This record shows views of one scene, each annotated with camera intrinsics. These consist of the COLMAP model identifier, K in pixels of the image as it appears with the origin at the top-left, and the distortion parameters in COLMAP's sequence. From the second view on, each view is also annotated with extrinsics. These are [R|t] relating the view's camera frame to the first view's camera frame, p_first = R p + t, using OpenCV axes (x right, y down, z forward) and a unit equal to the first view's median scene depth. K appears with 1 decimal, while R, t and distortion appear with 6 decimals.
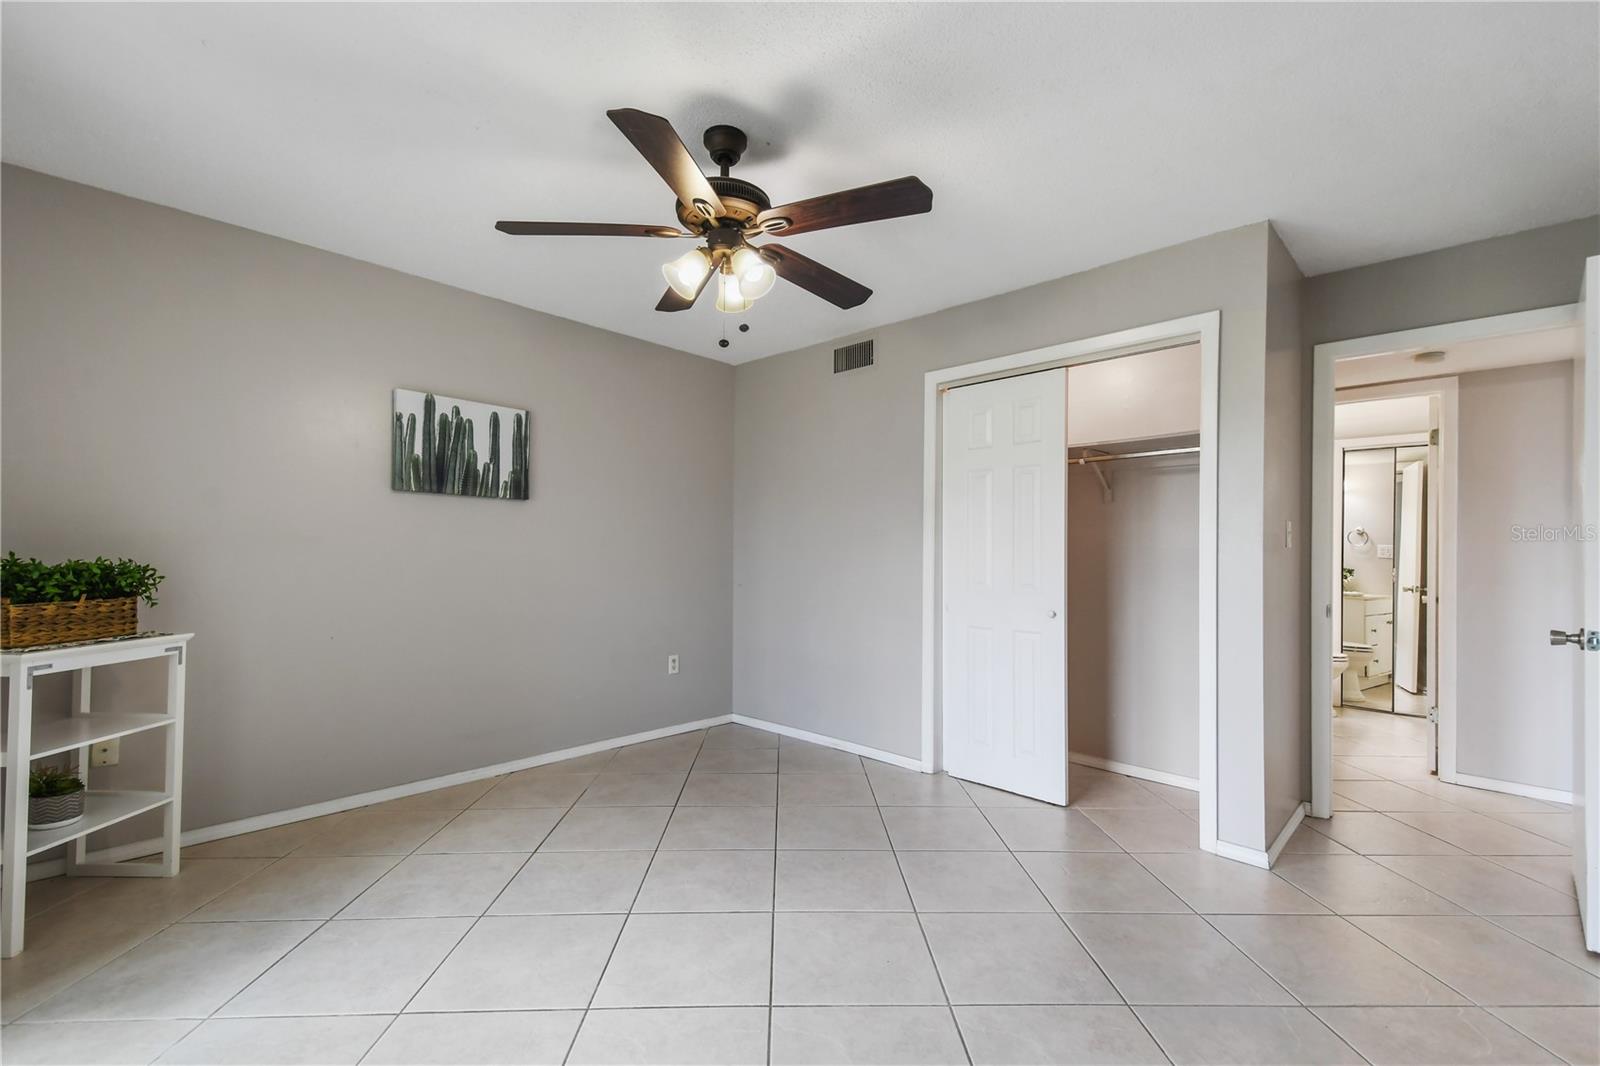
lens RADIAL K [[712.7, 0, 801.3], [0, 712.7, 540.8], [0, 0, 1]] dist [0.022822, -0.005793]
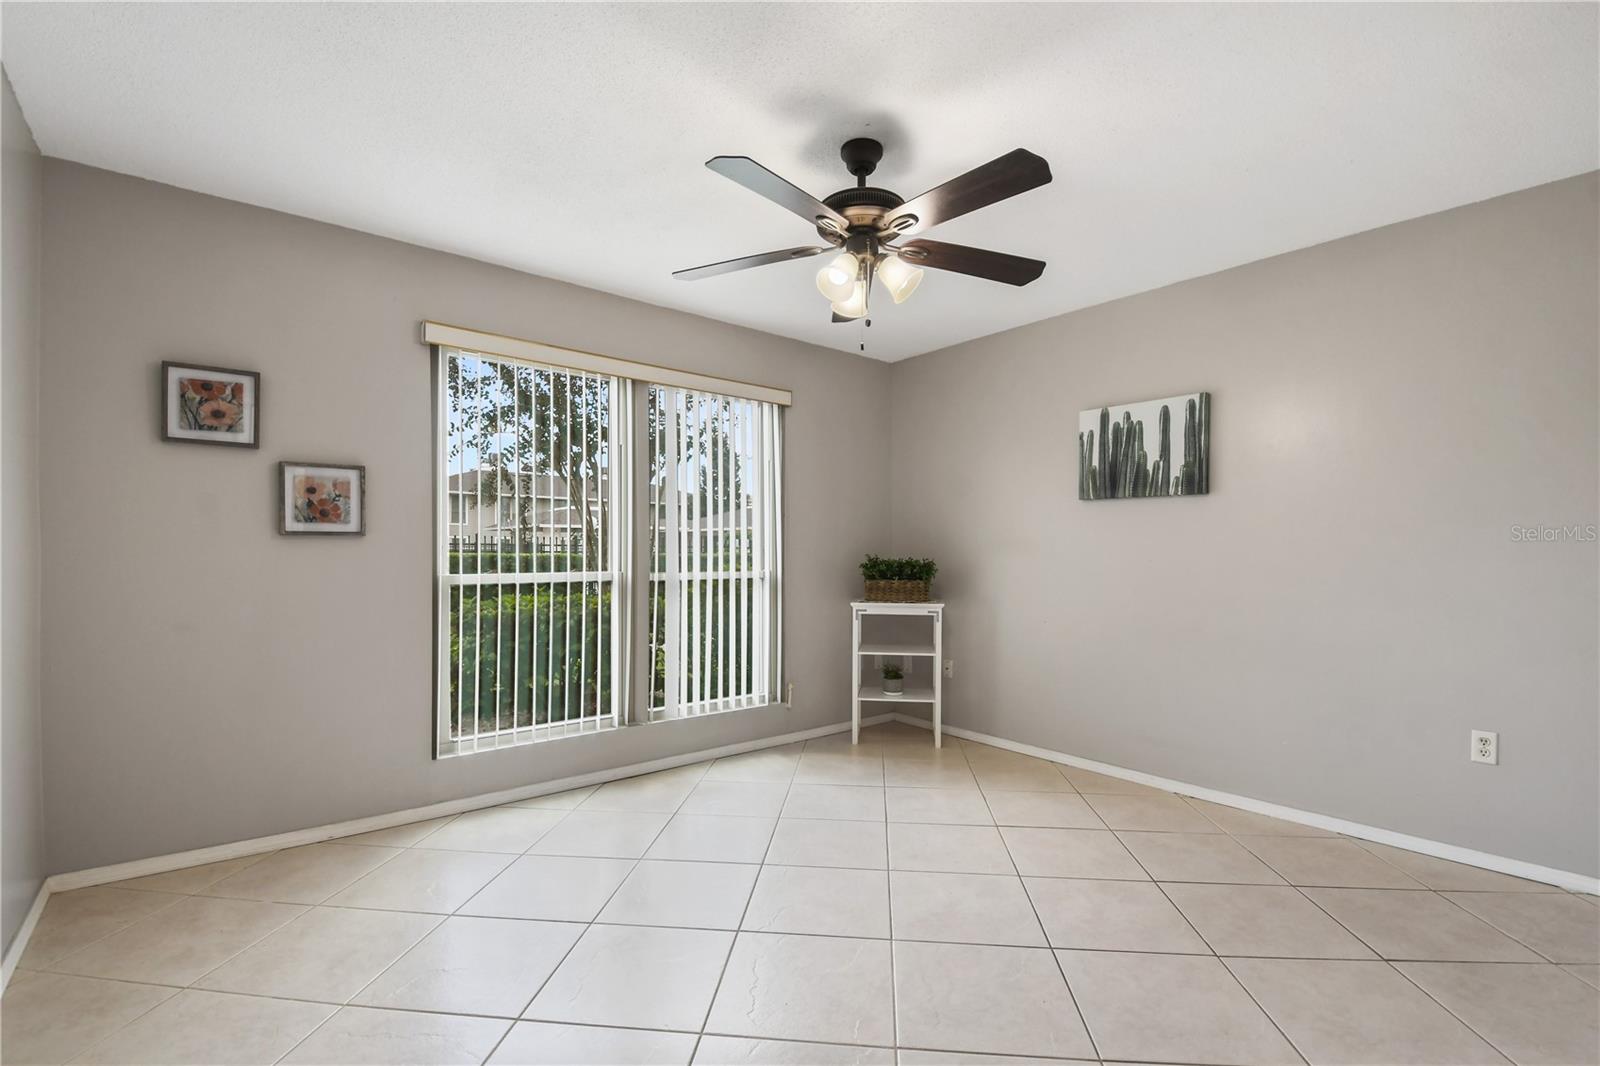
lens RADIAL K [[712.7, 0, 798.1], [0, 712.7, 544.5], [0, 0, 1]] dist [0.022822, -0.005793]
pose [[-0.145240, -0.022182, -0.989148, 0.597848], [0.014322, 0.999597, -0.024520, 0.021193], [0.989293, -0.017728, -0.144864, 0.674910]]
